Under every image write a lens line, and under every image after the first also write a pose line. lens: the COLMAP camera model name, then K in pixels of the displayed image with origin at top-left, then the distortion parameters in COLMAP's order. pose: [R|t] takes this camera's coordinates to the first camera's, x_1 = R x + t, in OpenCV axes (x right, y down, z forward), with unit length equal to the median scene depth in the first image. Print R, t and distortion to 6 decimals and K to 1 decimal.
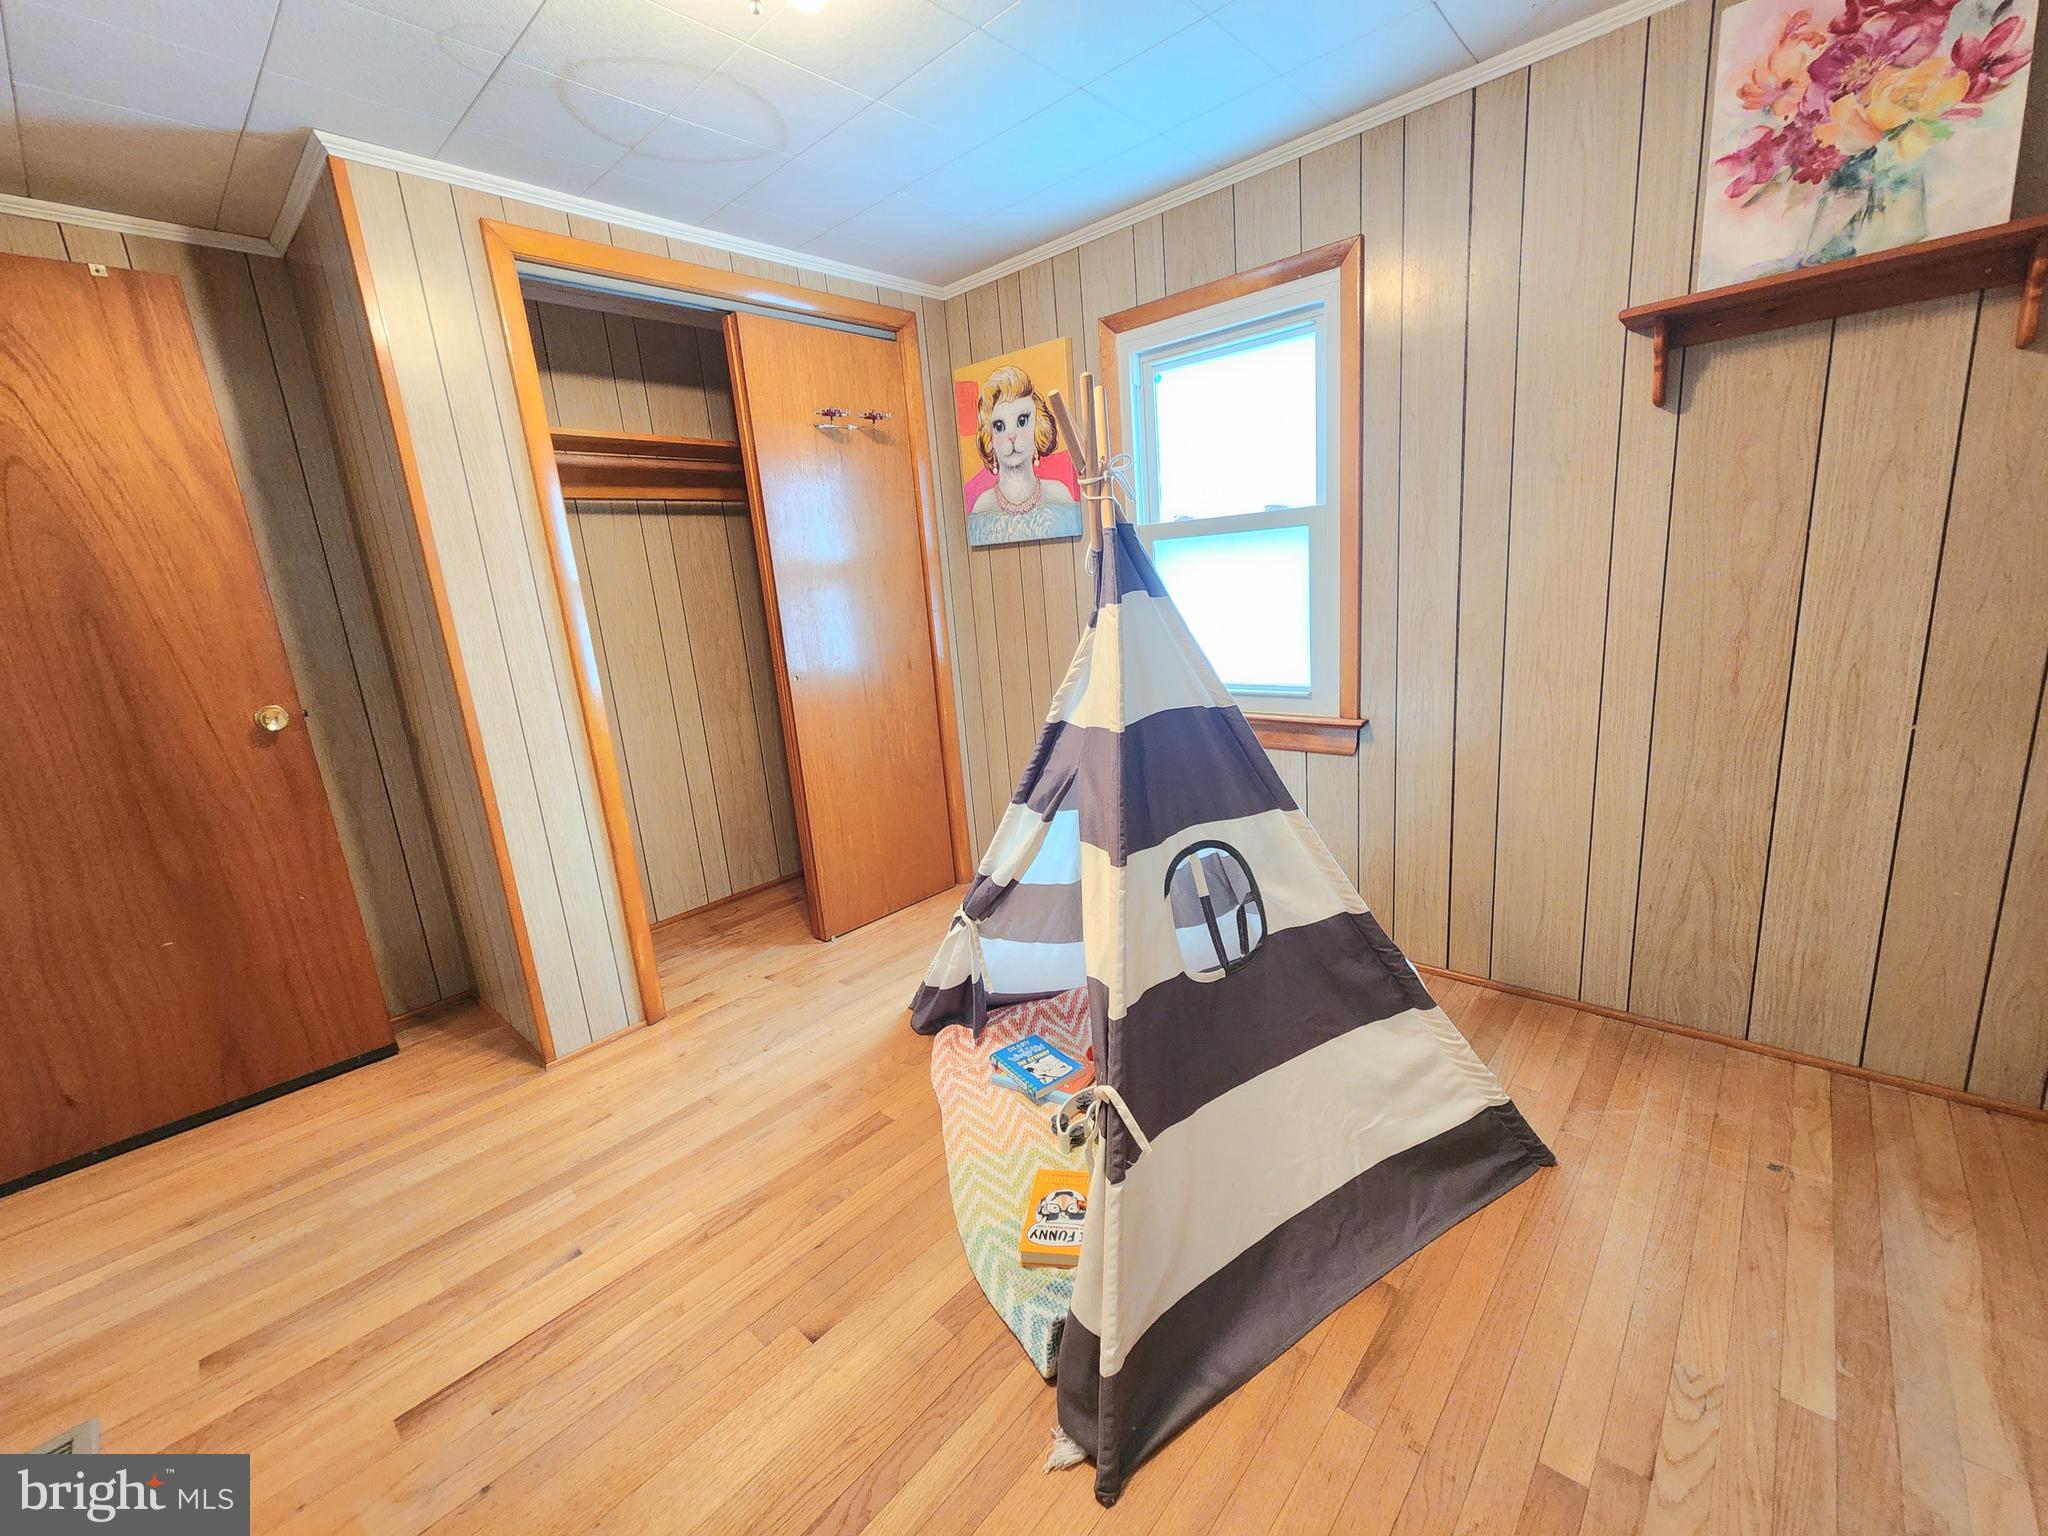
lens RADIAL K [[839.5, 0, 1035.9], [0, 839.5, 767.7], [0, 0, 1]] dist [-0.001576, -0.000199]
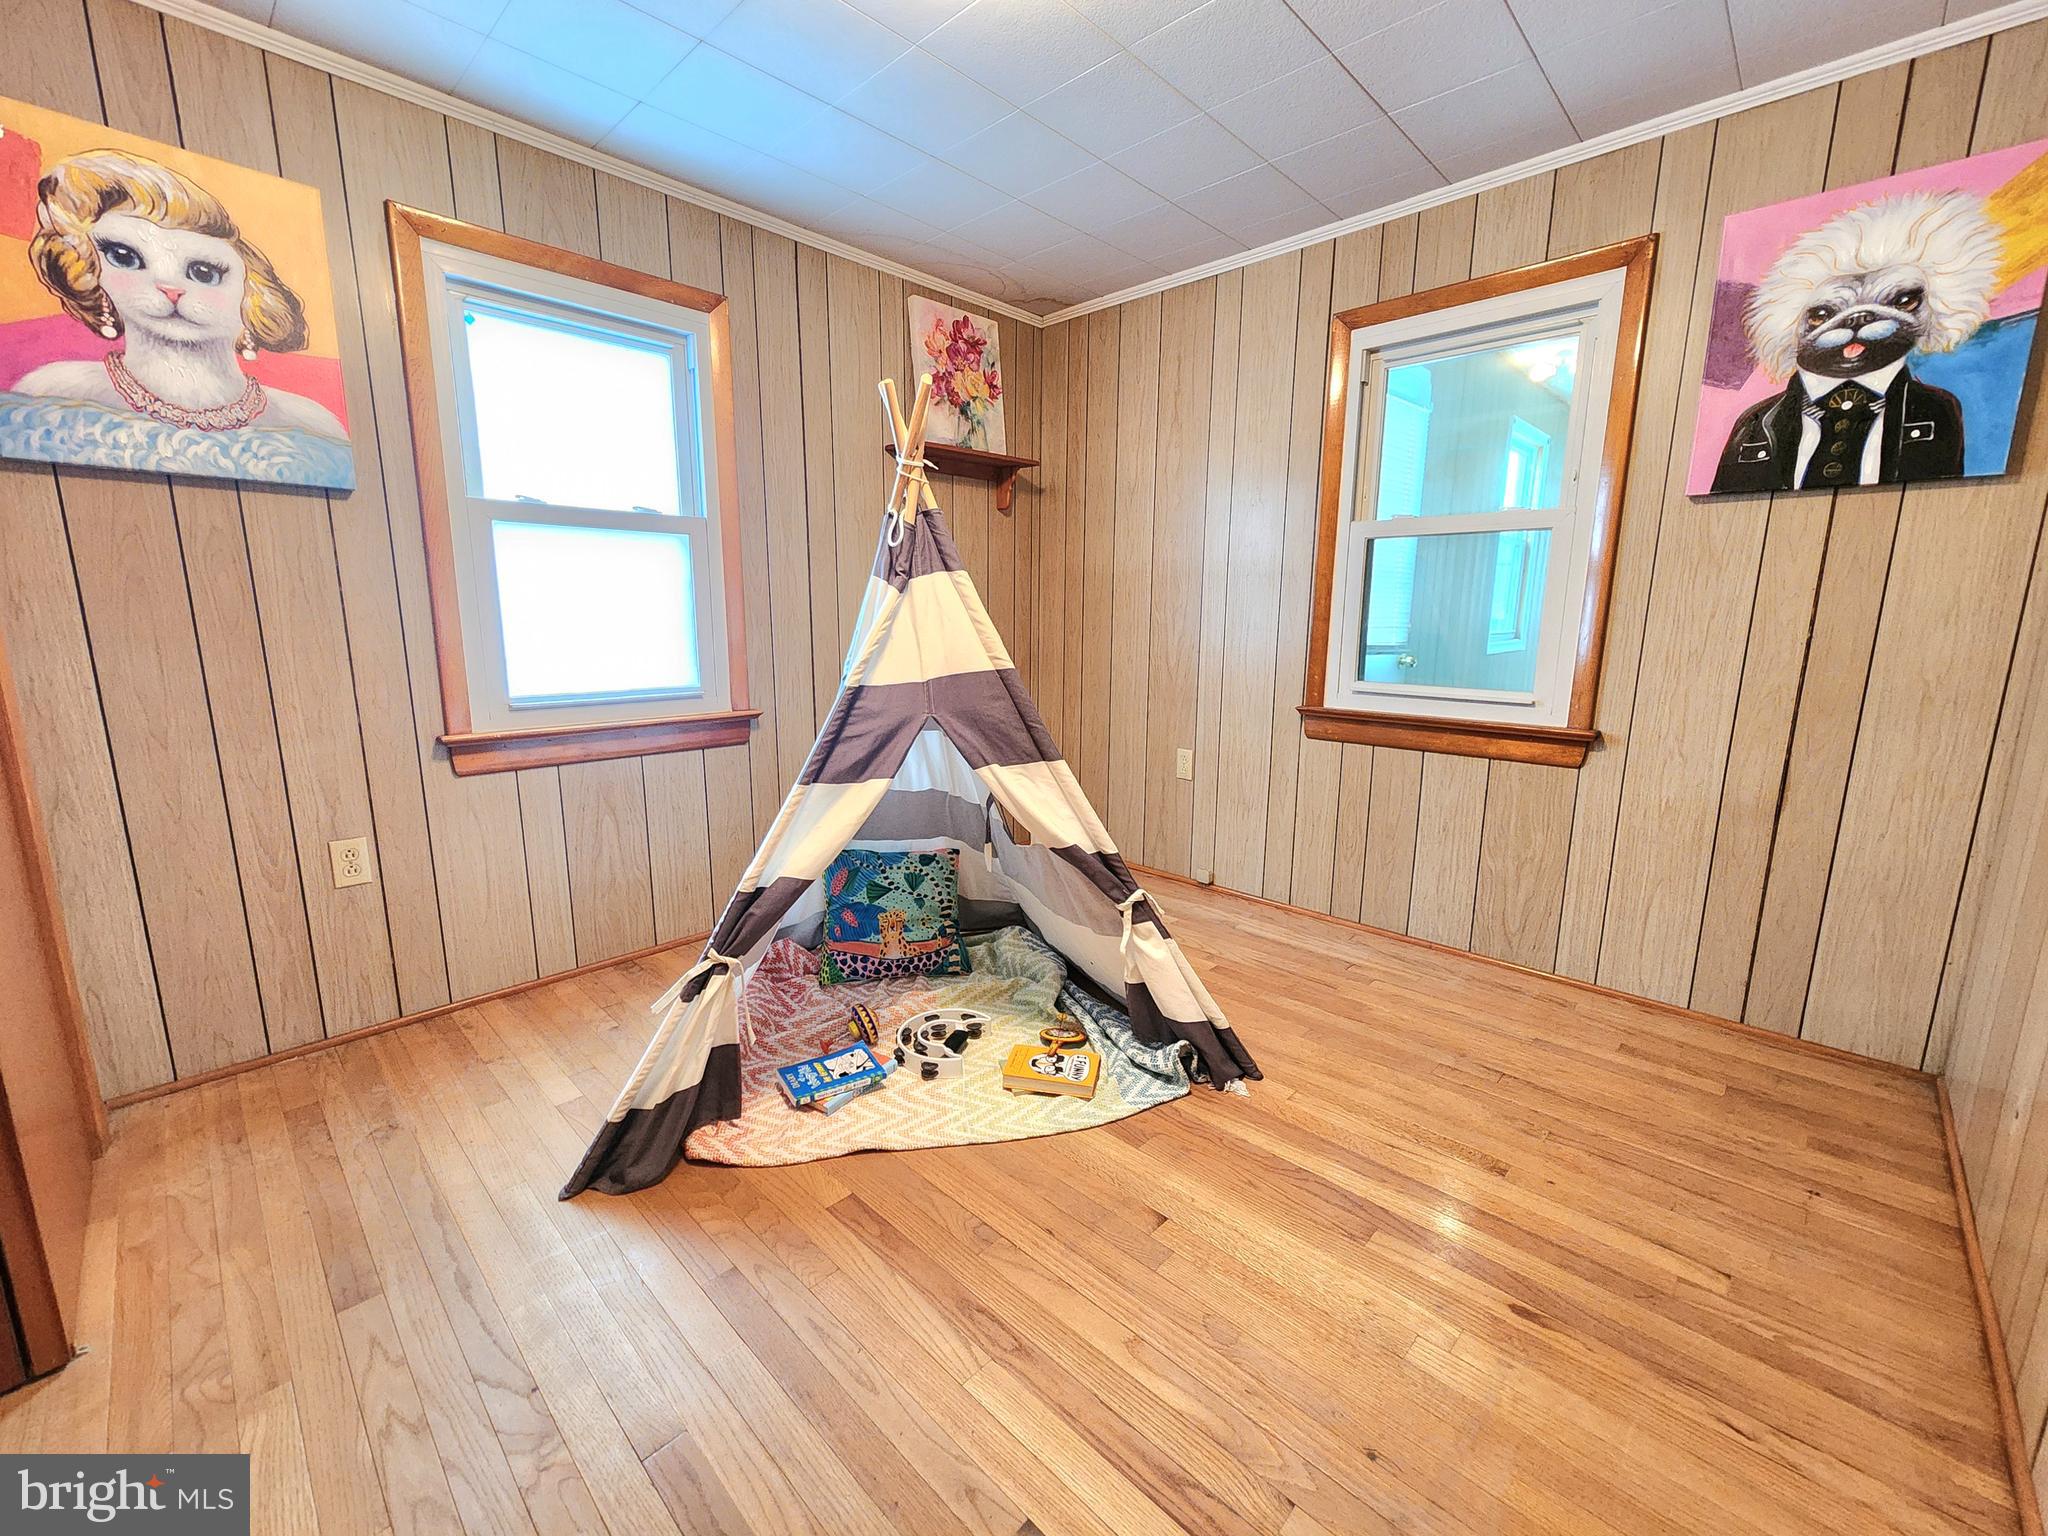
lens RADIAL K [[839.5, 0, 1032.7], [0, 839.5, 767.1], [0, 0, 1]] dist [-0.001576, -0.000199]
pose [[0.028735, -0.104767, 0.994082, -0.717214], [0.220943, 0.970560, 0.095902, -0.006721], [-0.974863, 0.216880, 0.051036, 0.557327]]
